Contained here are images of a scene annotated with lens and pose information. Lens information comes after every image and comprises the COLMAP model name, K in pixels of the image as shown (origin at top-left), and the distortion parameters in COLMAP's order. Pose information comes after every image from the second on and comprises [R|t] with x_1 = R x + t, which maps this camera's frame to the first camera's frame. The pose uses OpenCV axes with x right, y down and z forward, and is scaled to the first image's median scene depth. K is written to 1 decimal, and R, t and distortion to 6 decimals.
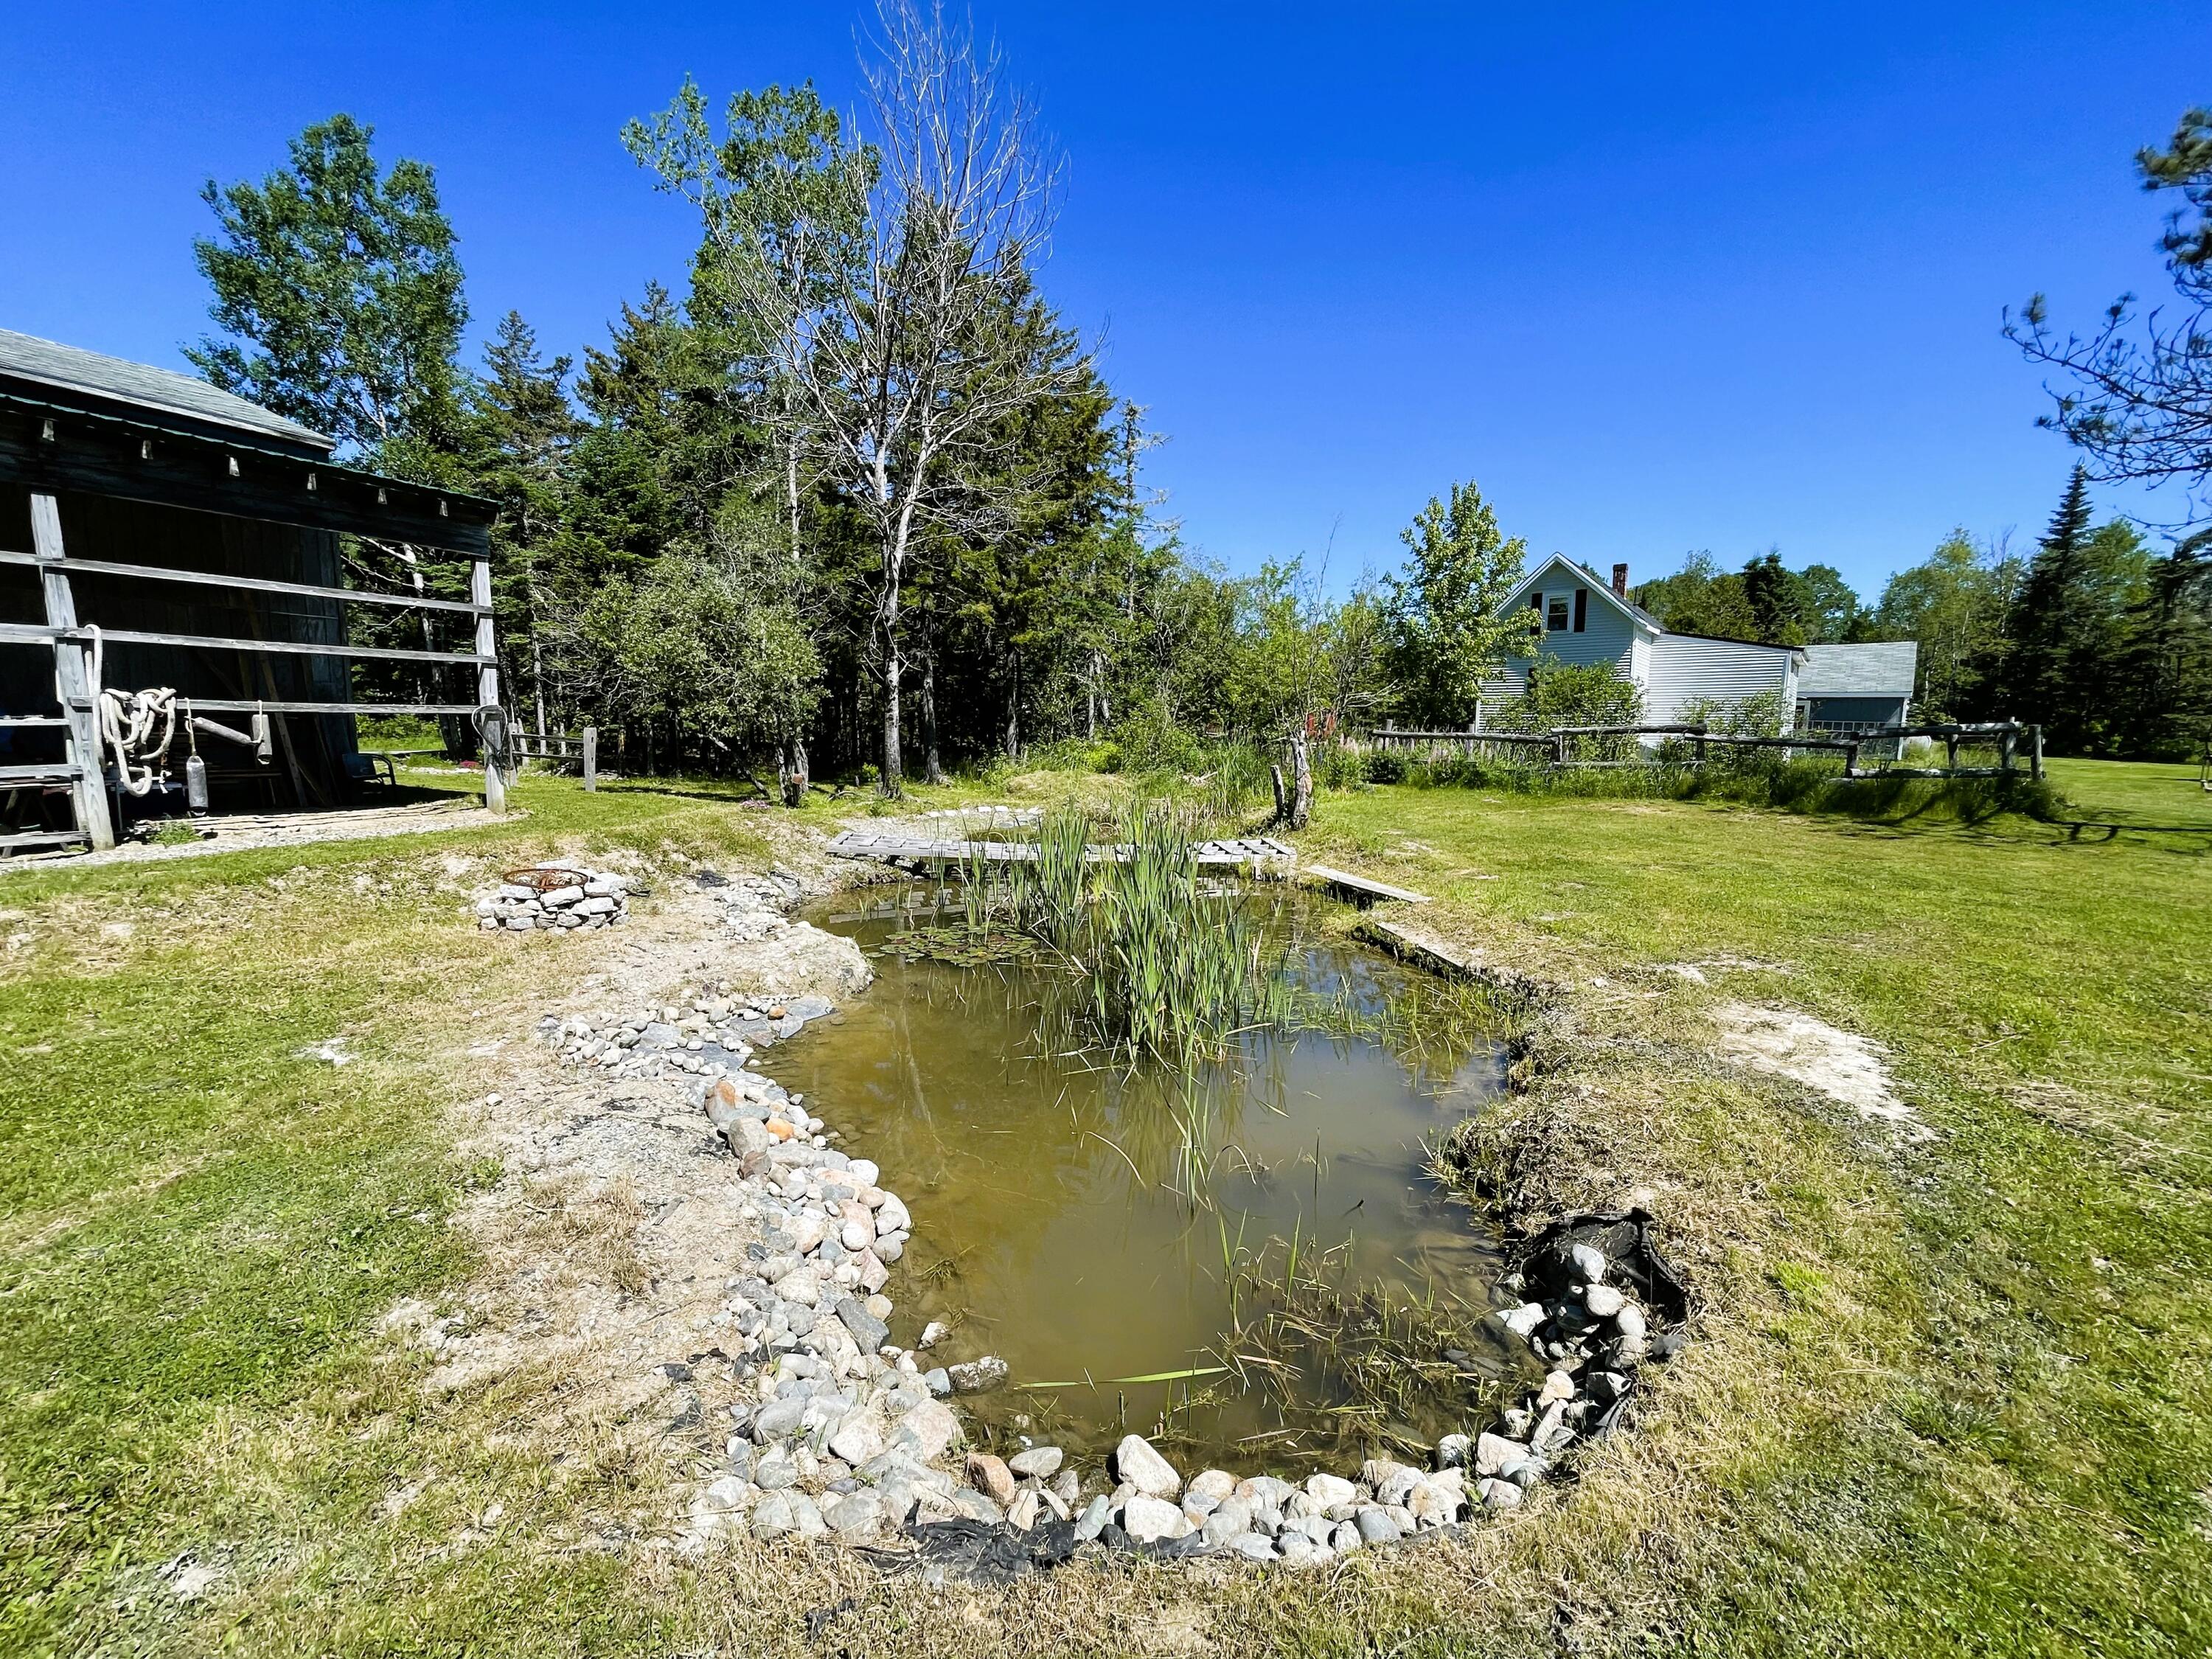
lens RADIAL K [[891.8, 0, 1060.1], [0, 891.8, 843.9], [0, 0, 1]] dist [0.020487, -0.010776]
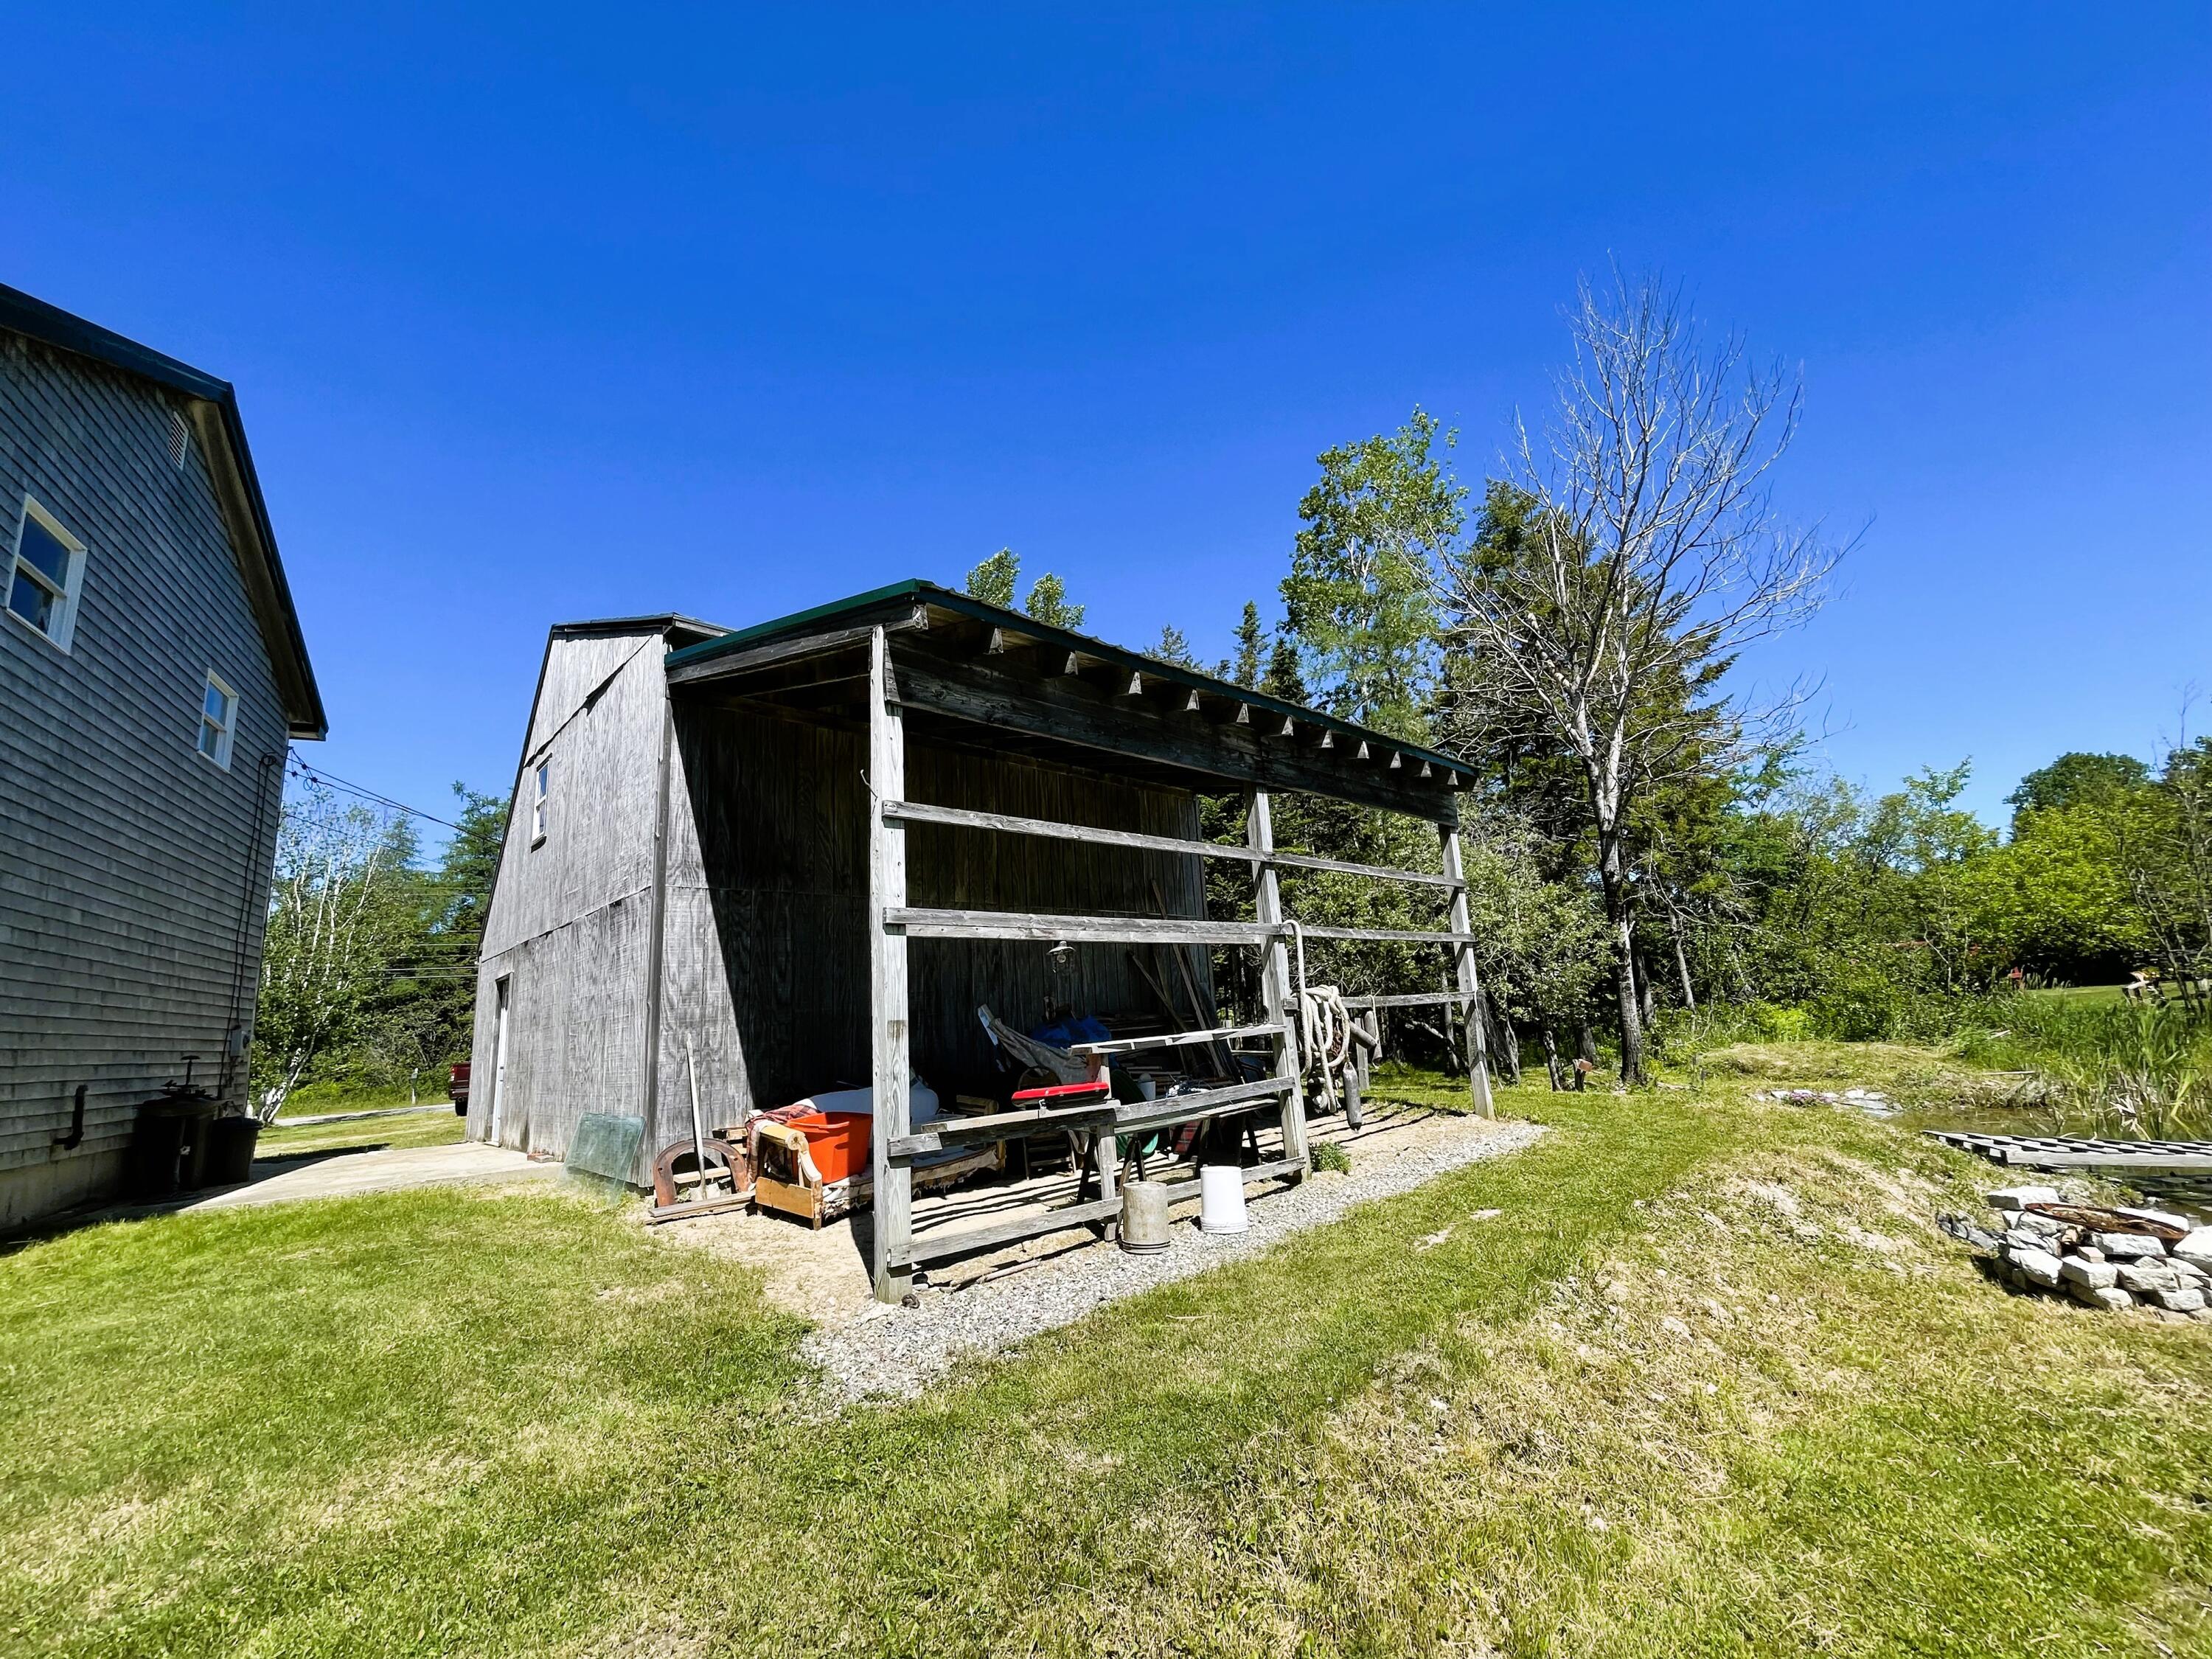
lens RADIAL K [[893.8, 0, 1087.7], [0, 893.8, 835.7], [0, 0, 1]] dist [0.001091, 0.000315]
pose [[0.947488, -0.124467, -0.294574, -0.407564], [0.023512, 0.945768, -0.323992, -0.013654], [0.318925, 0.300052, 0.899030, 0.034057]]
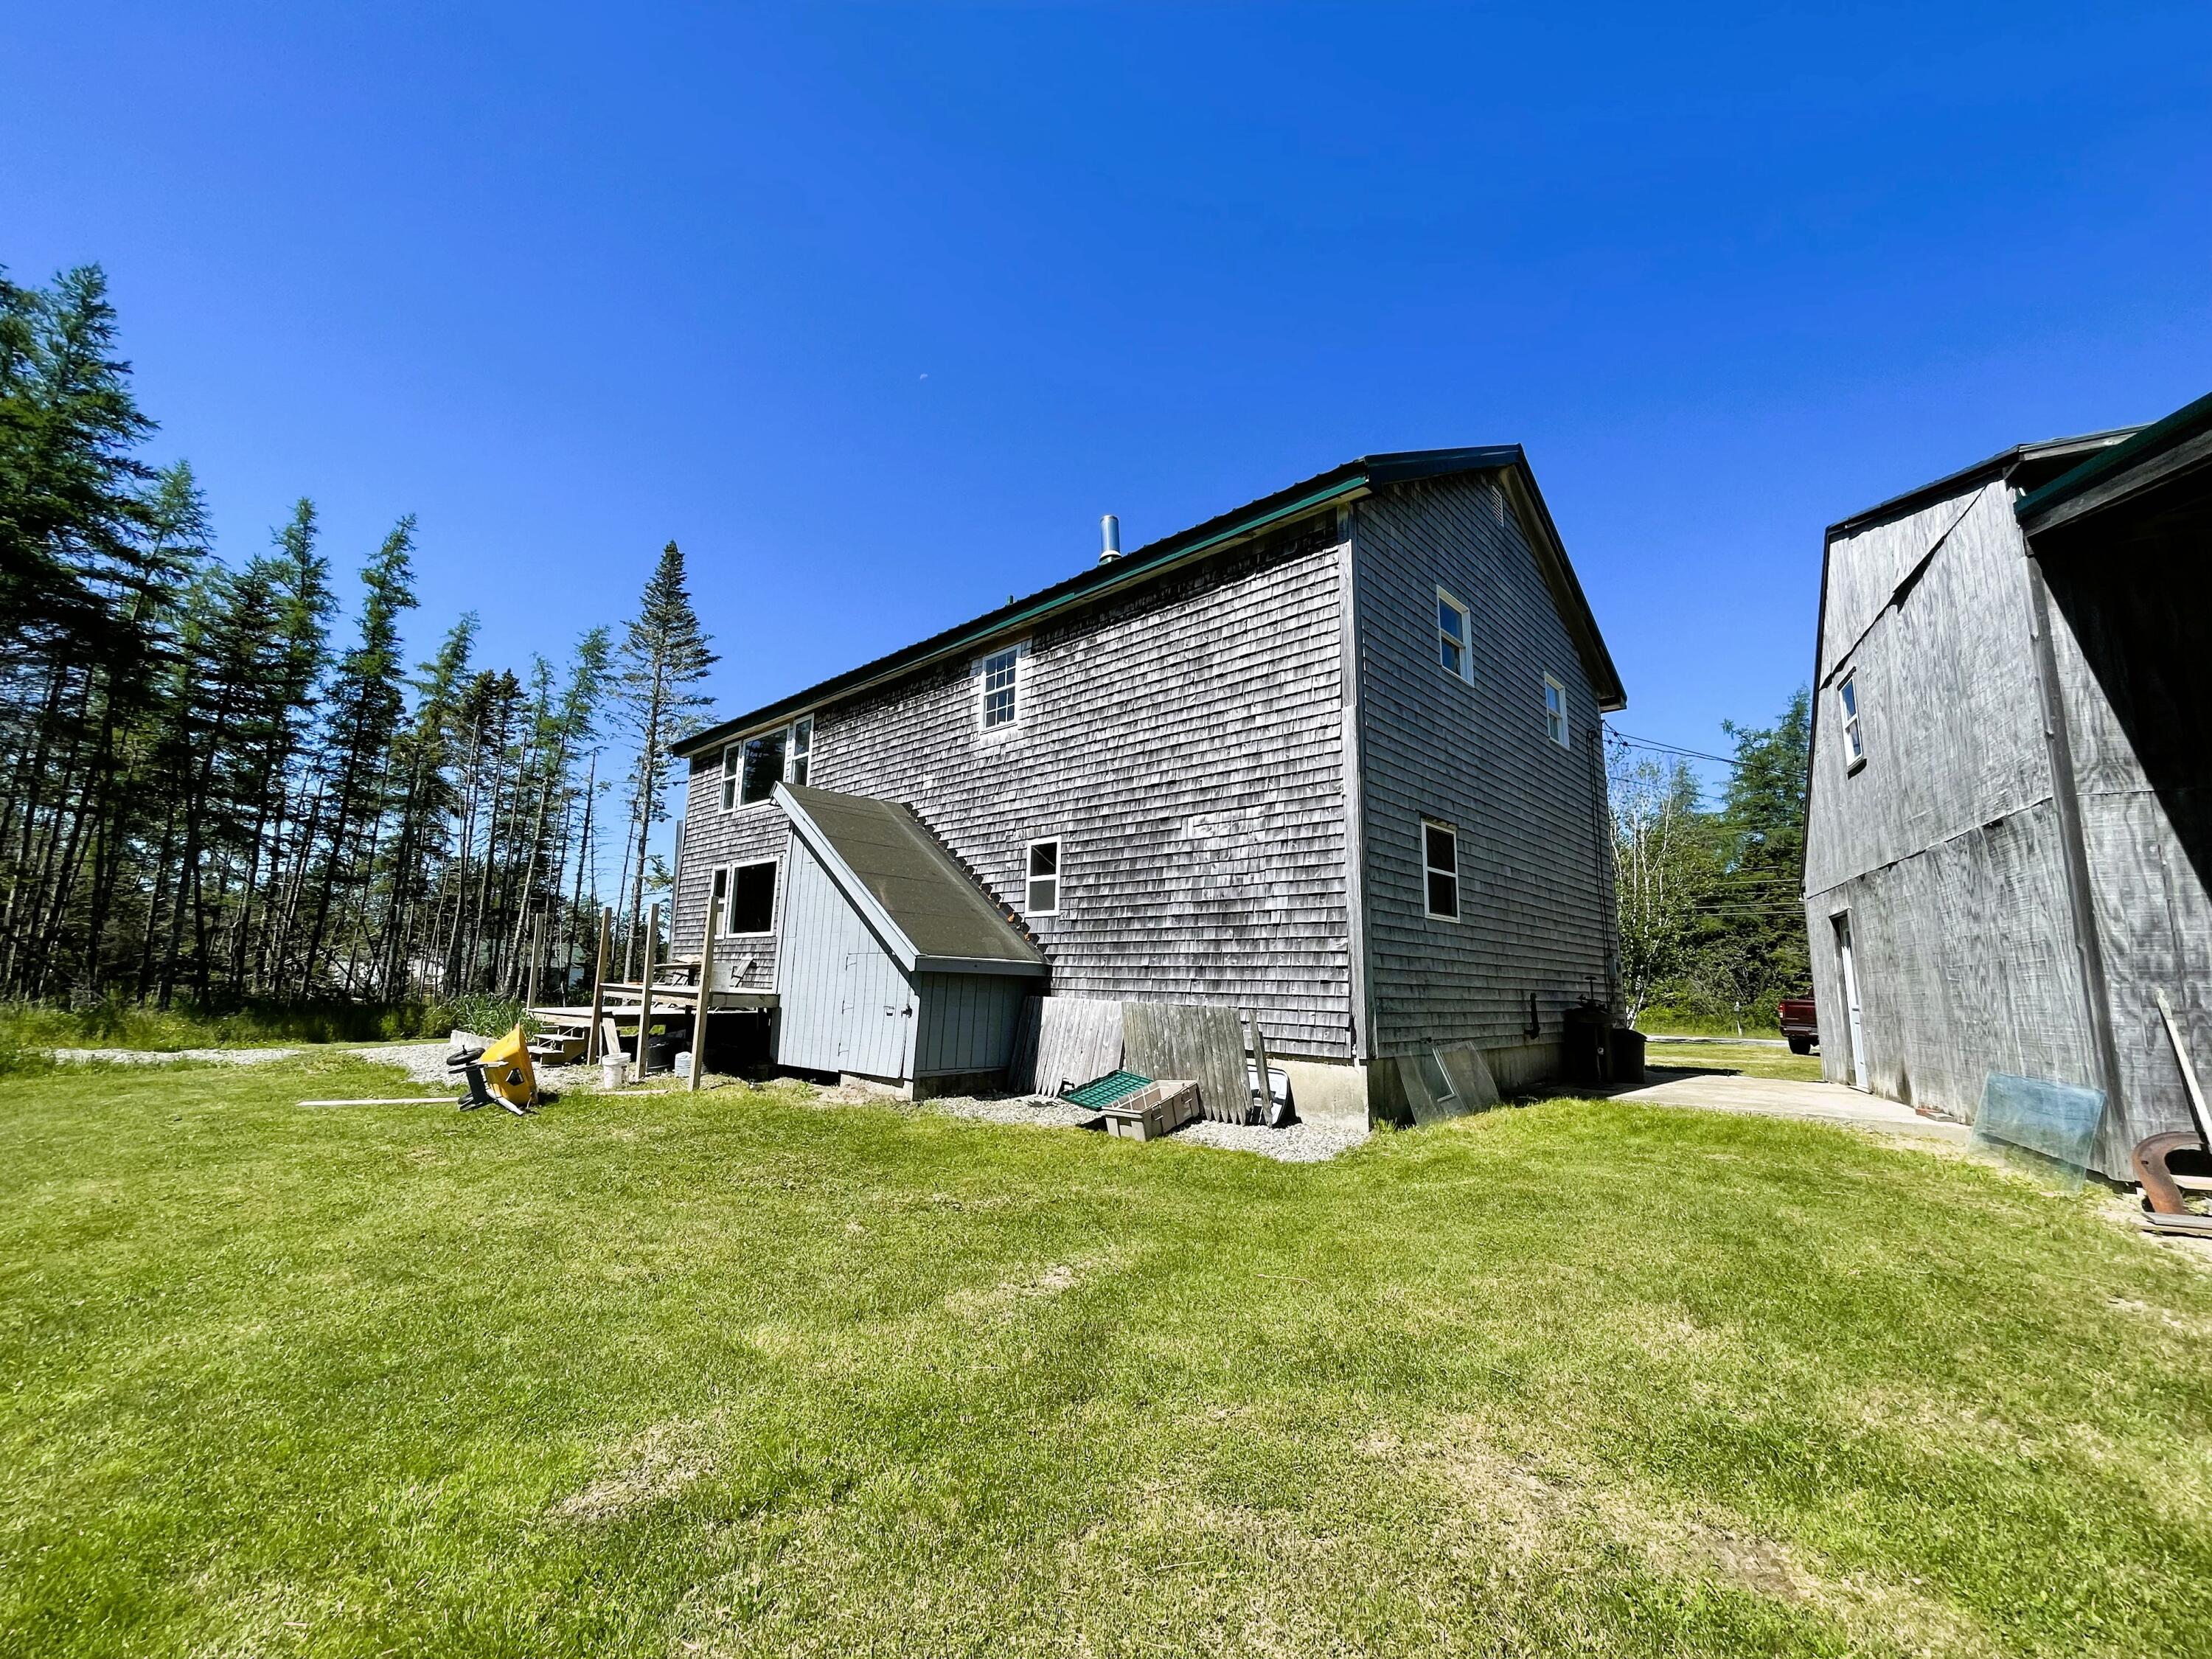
lens RADIAL K [[890.8, 0, 1100.1], [0, 890.8, 833.0], [0, 0, 1]] dist [0.000102, -0.003254]
pose [[0.019240, -0.169543, -0.985335, -0.415171], [-0.152040, 0.973560, -0.170485, -0.010917], [0.988187, 0.153091, -0.007046, 0.013849]]
